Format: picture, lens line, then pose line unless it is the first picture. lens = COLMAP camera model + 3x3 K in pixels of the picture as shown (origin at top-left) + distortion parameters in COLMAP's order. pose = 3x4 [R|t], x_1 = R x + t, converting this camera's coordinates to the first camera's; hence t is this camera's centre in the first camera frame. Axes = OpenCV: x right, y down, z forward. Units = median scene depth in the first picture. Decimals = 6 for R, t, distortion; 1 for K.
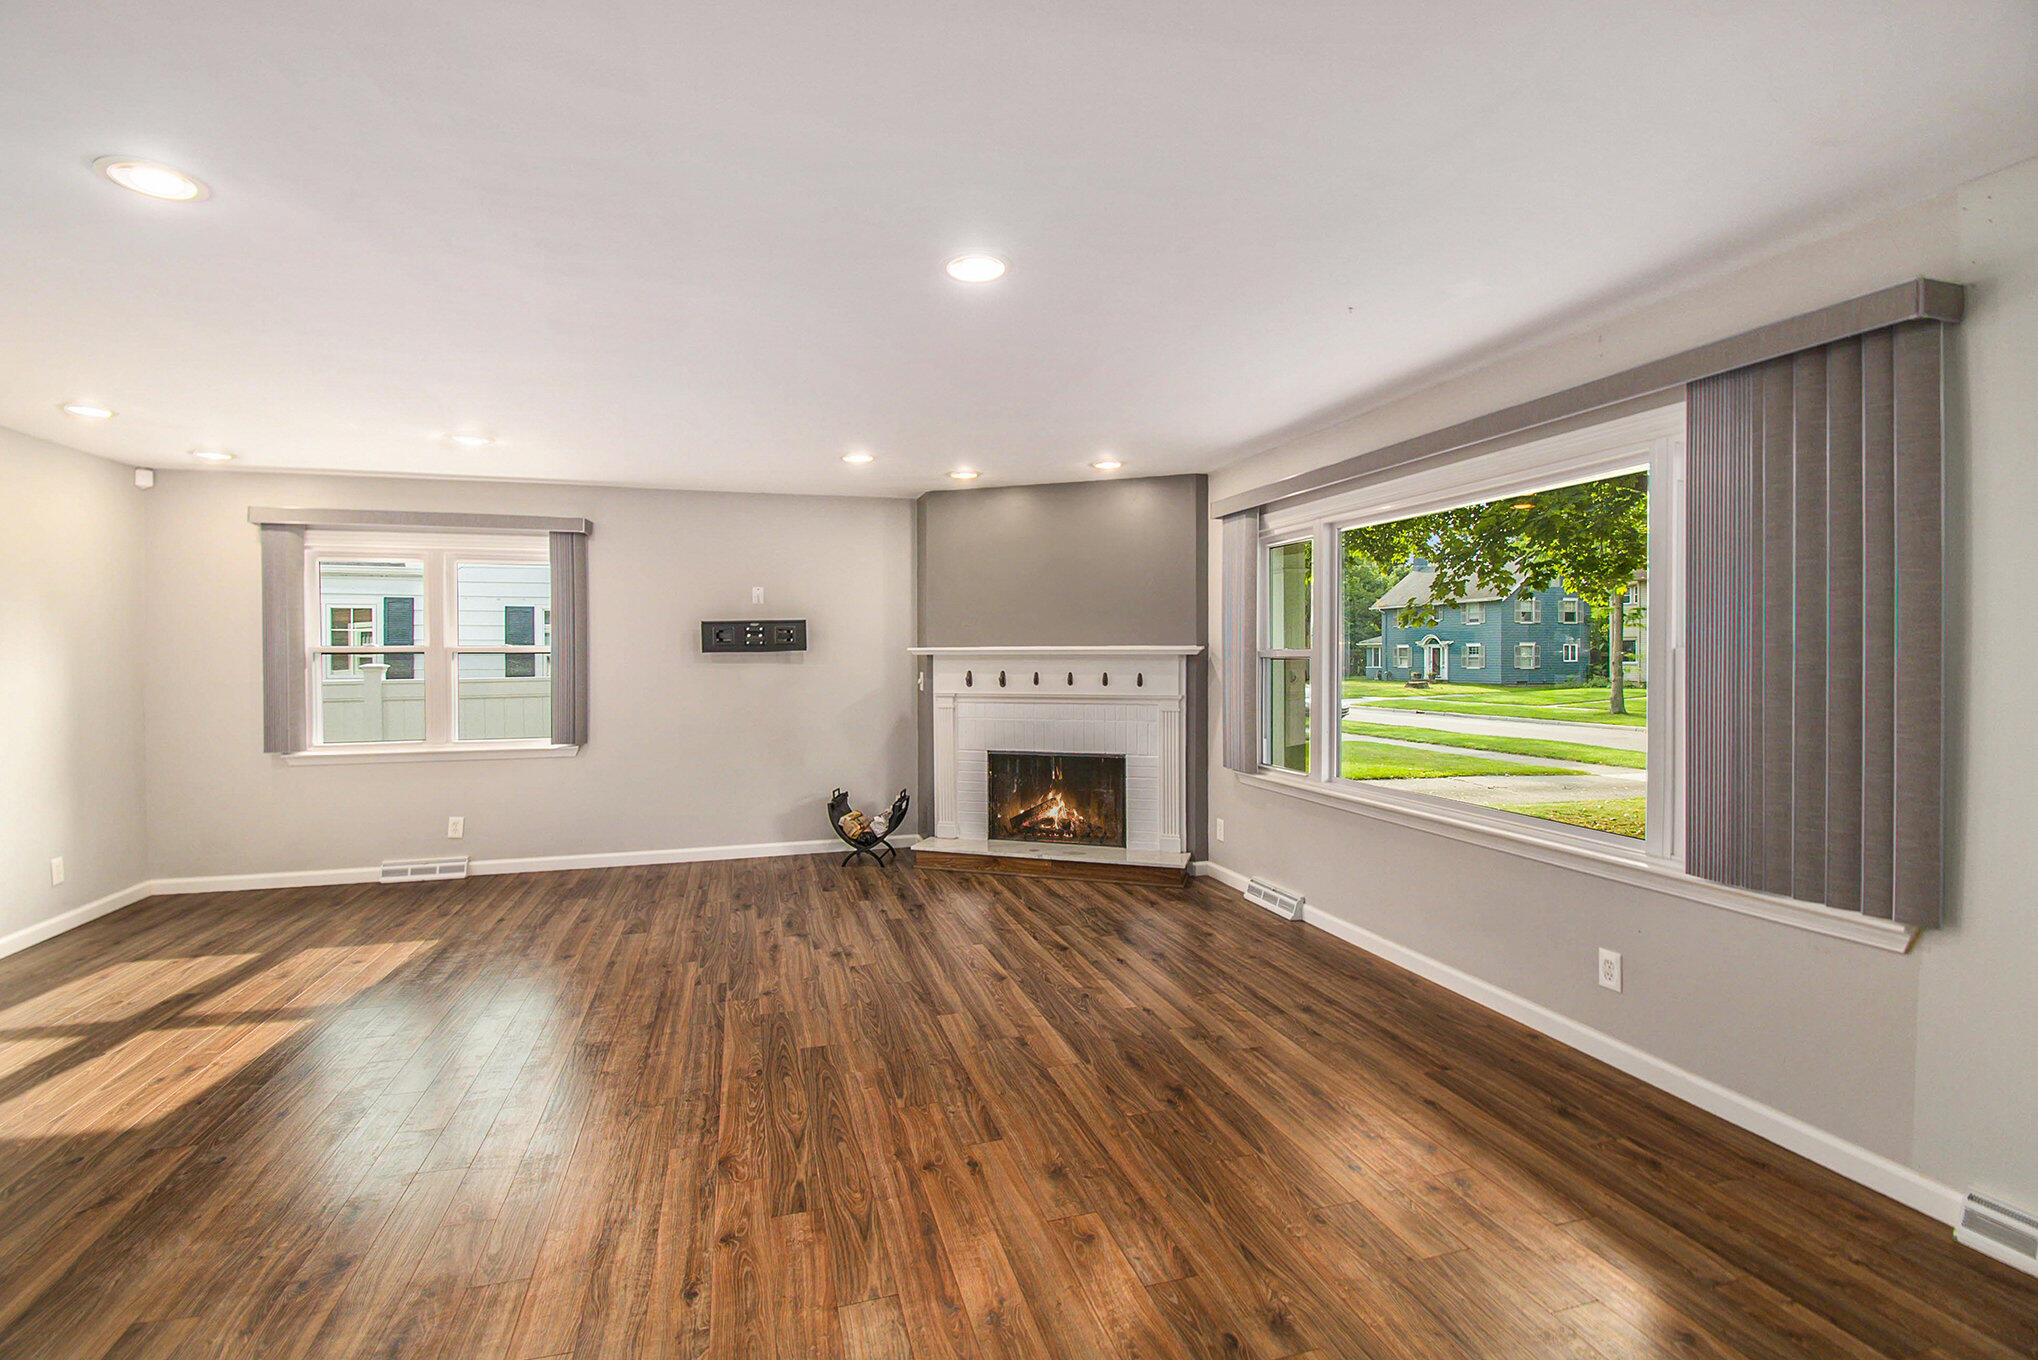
lens RADIAL K [[913.4, 0, 999.7], [0, 913.4, 687.3], [0, 0, 1]] dist [-0.000937, -0.000491]
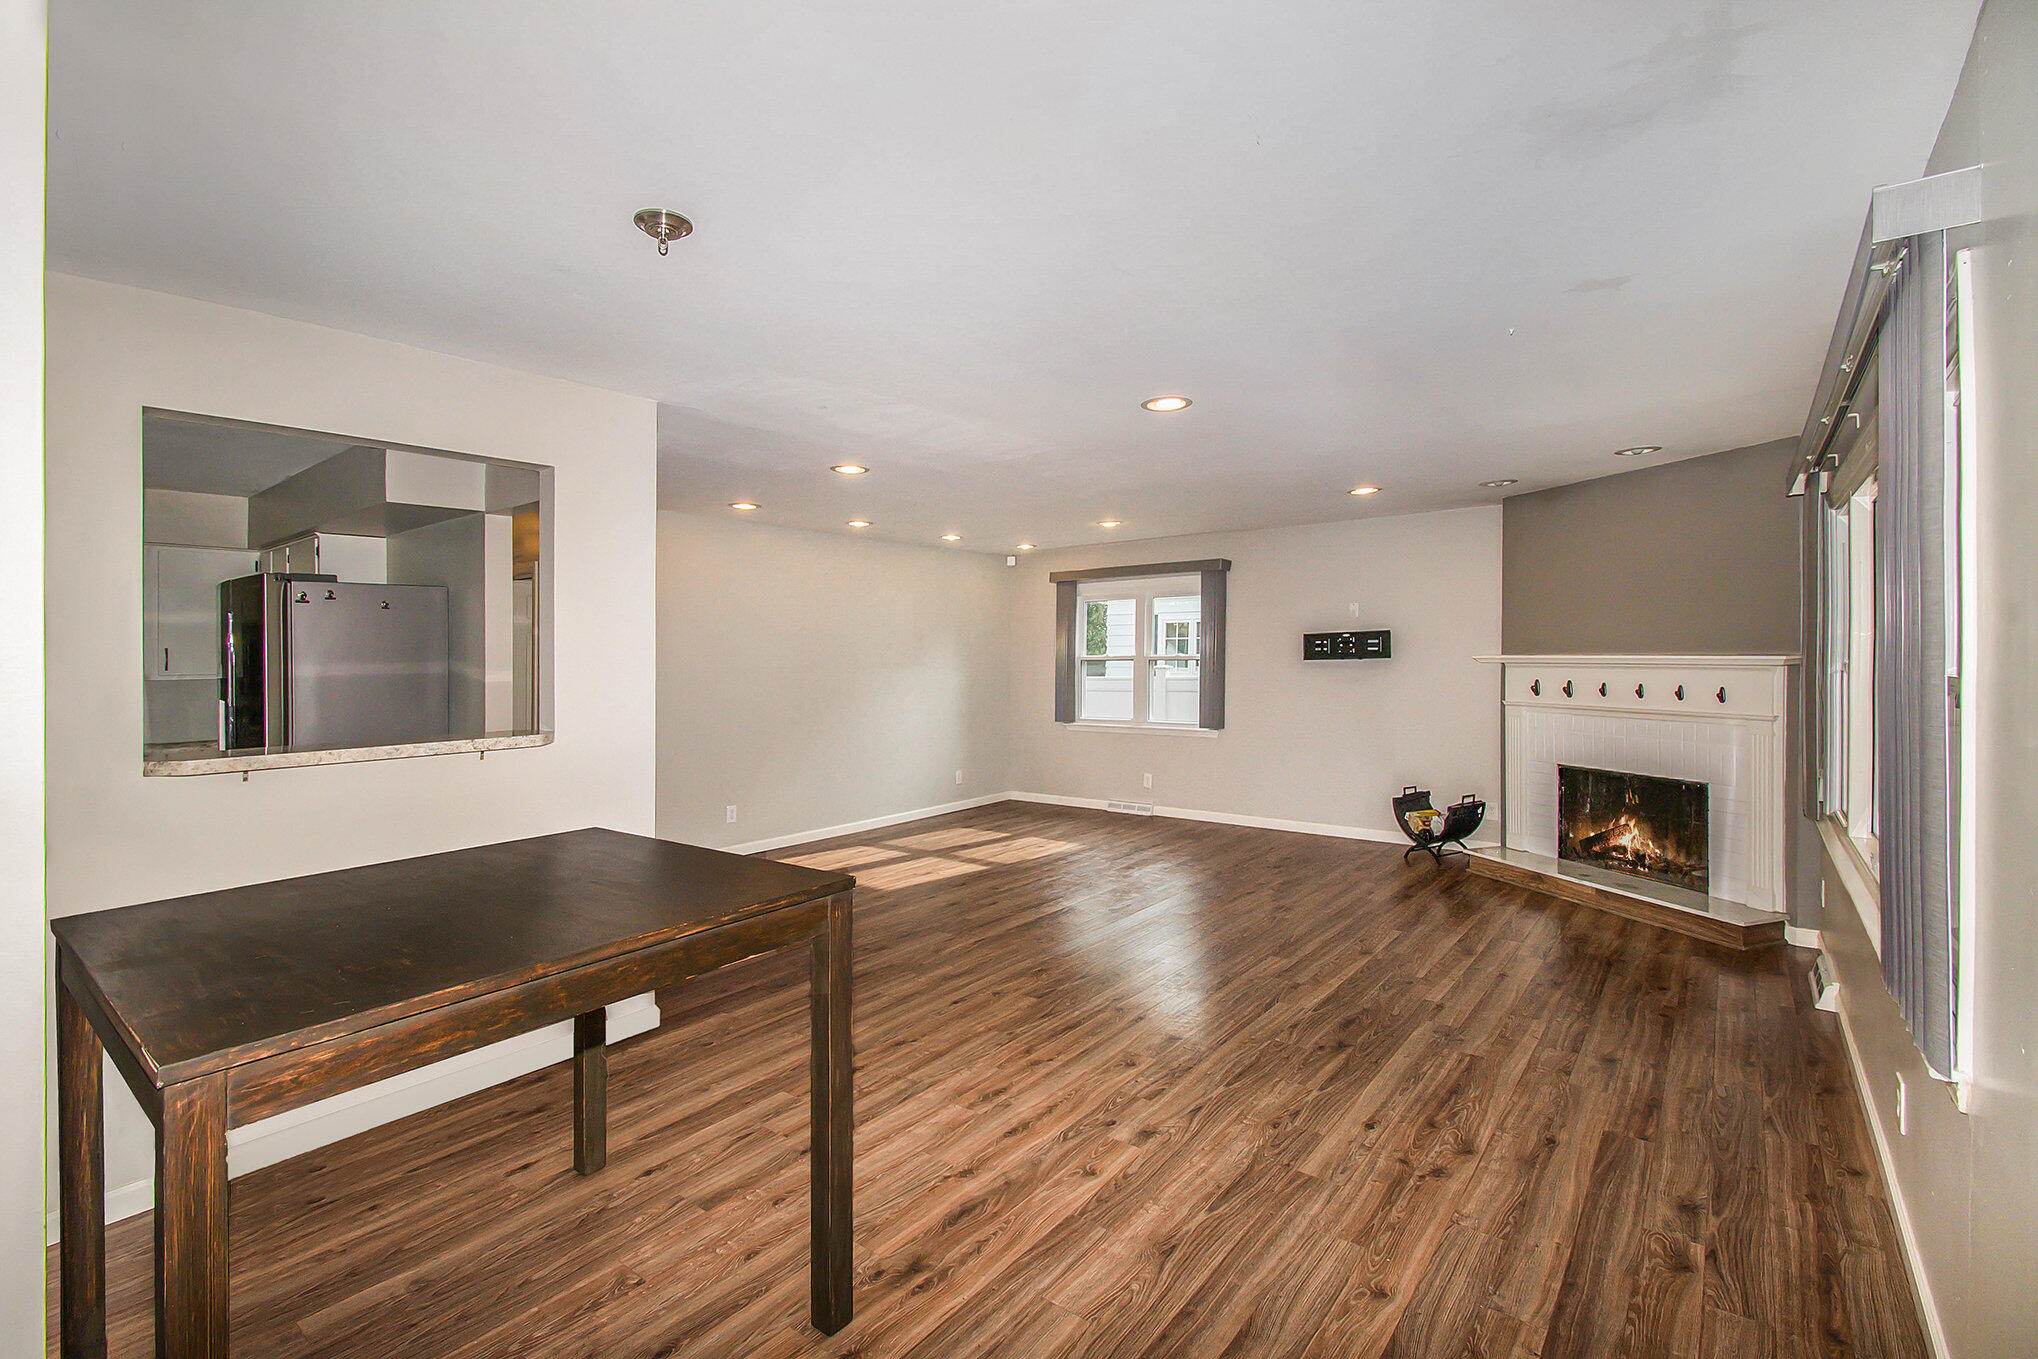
lens RADIAL K [[912.6, 0, 1013.7], [0, 912.6, 650.9], [0, 0, 1]] dist [0.000072, 0.000012]
pose [[0.587297, -0.004070, -0.809361, 0.435266], [-0.029590, 0.999211, -0.026496, -0.006609], [0.808830, 0.039510, 0.586713, -0.015382]]
